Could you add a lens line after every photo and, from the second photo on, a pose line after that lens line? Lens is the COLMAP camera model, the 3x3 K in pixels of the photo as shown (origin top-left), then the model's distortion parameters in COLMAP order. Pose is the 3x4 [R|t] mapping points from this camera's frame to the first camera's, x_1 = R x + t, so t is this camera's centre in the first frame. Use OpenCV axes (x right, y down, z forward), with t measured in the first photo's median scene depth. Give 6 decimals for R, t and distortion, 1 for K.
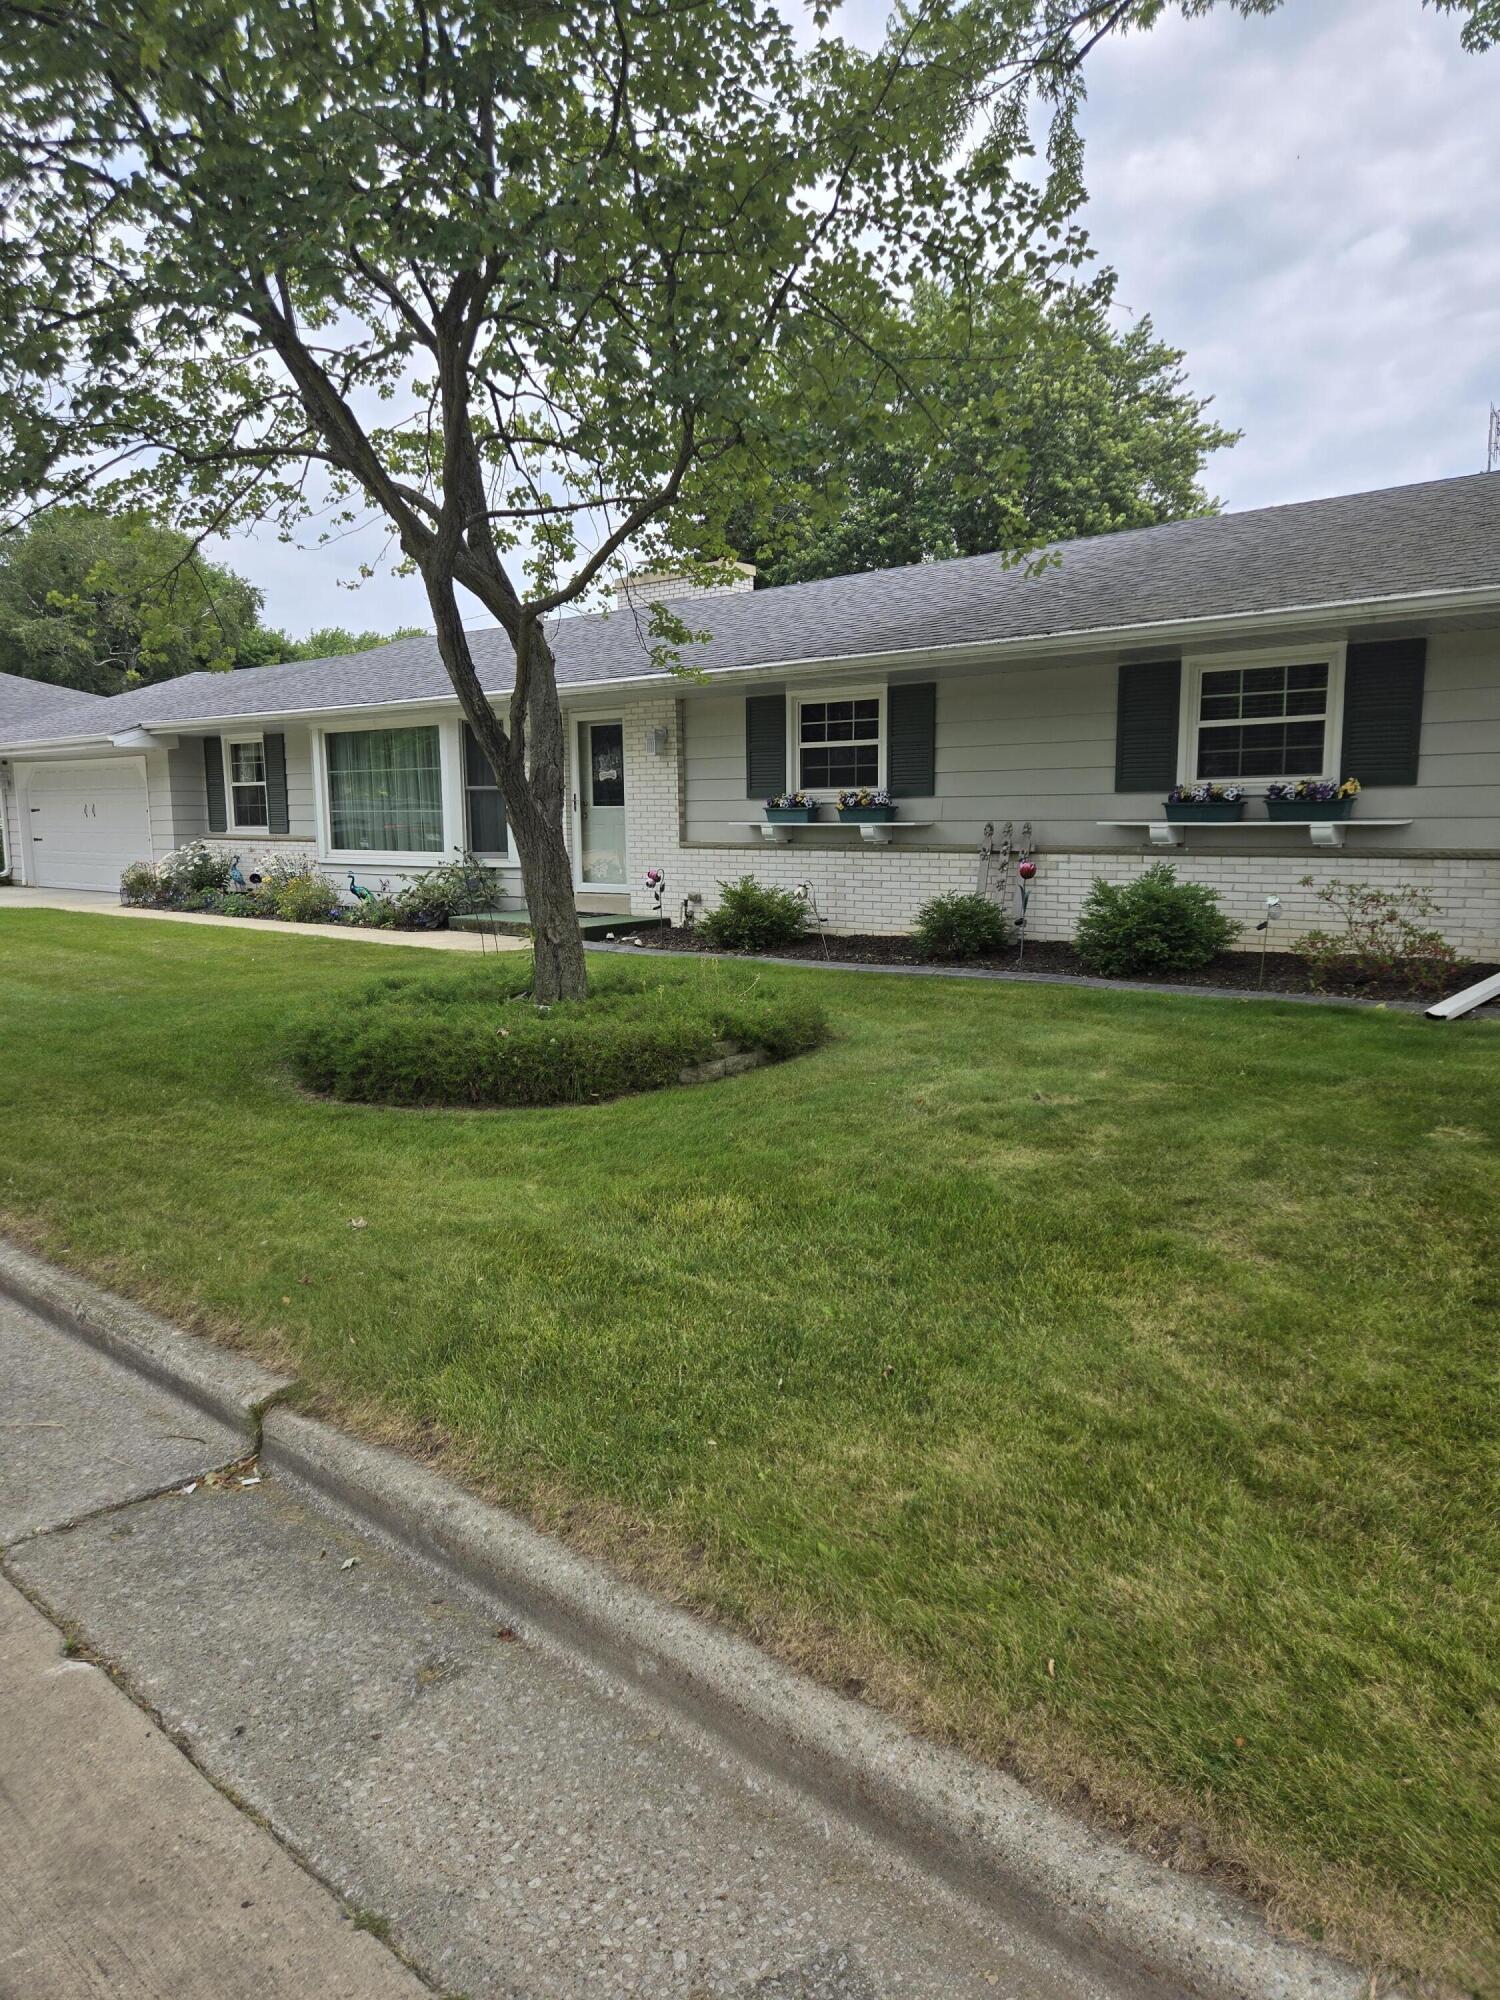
lens RADIAL K [[1318.9, 0, 750.0], [0, 1318.9, 1000.0], [0, 0, 1]] dist [0.057724, -0.065915]
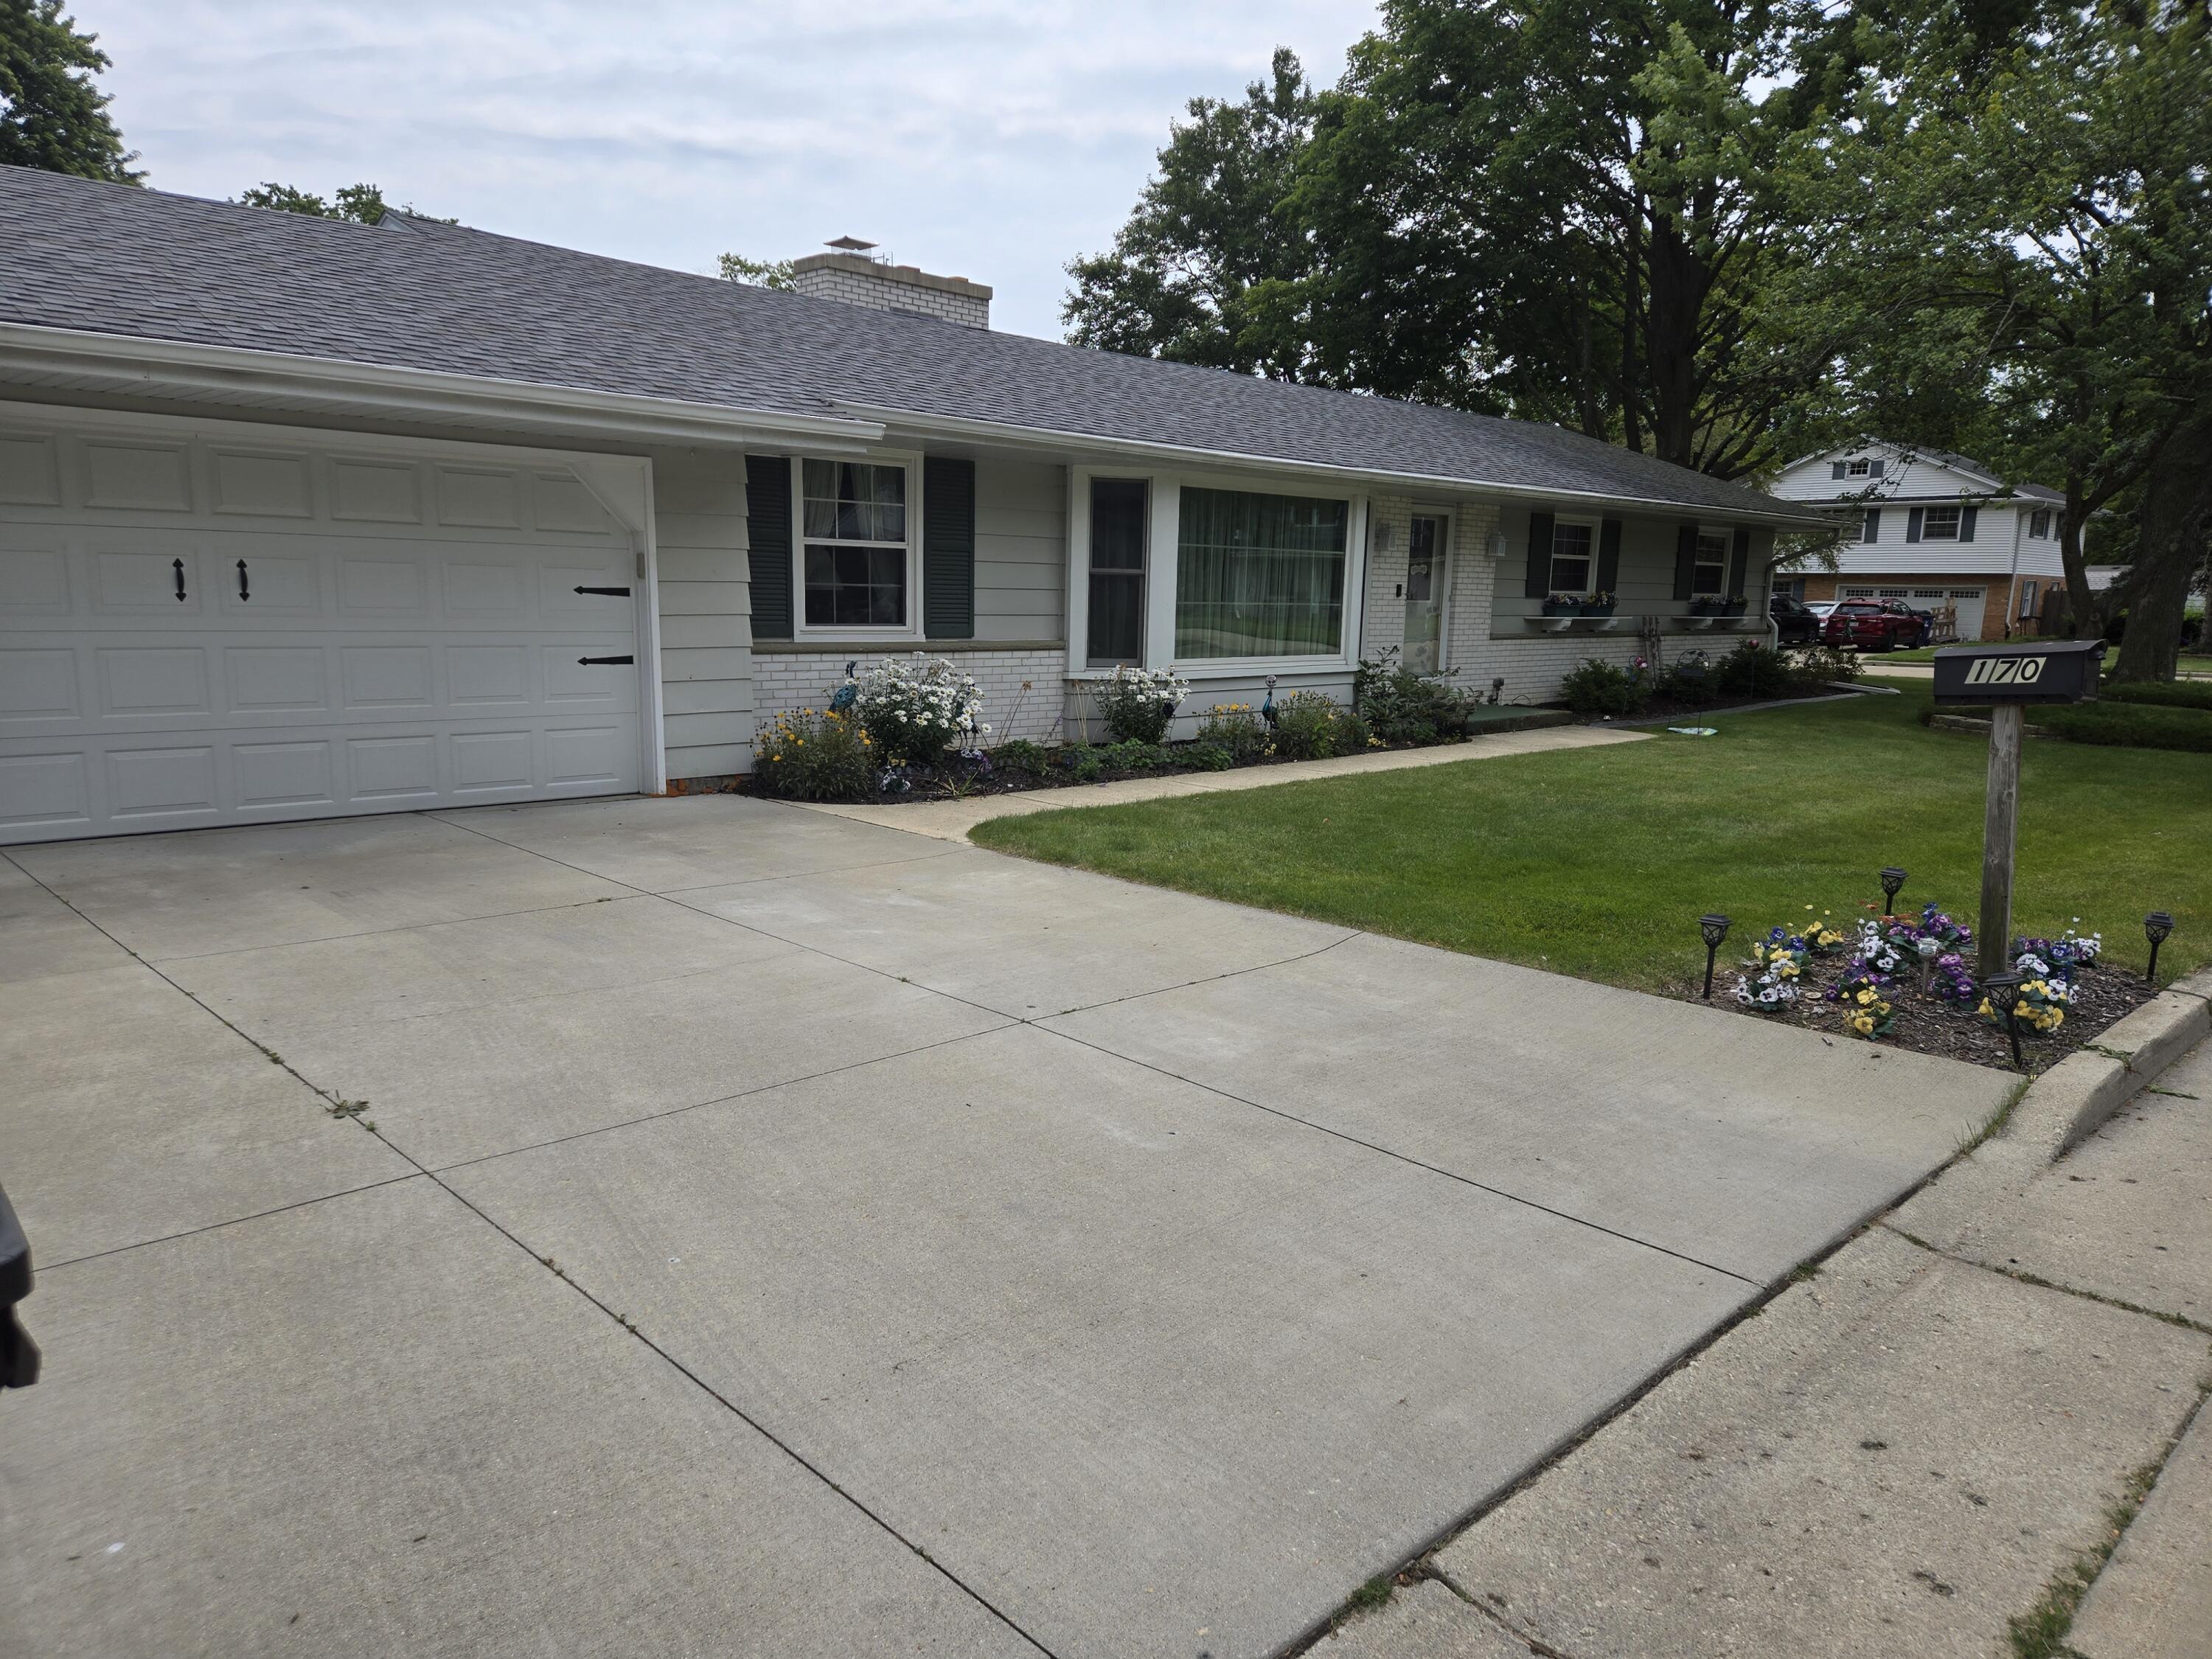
lens RADIAL K [[1471.7, 0, 1106.0], [0, 1471.7, 829.5], [0, 0, 1]] dist [0.070596, -0.065455]
pose [[0.085720, -0.144034, 0.985853, -1.315459], [0.126028, 0.983115, 0.132675, -0.163363], [-0.988316, 0.112872, 0.102425, 1.201658]]
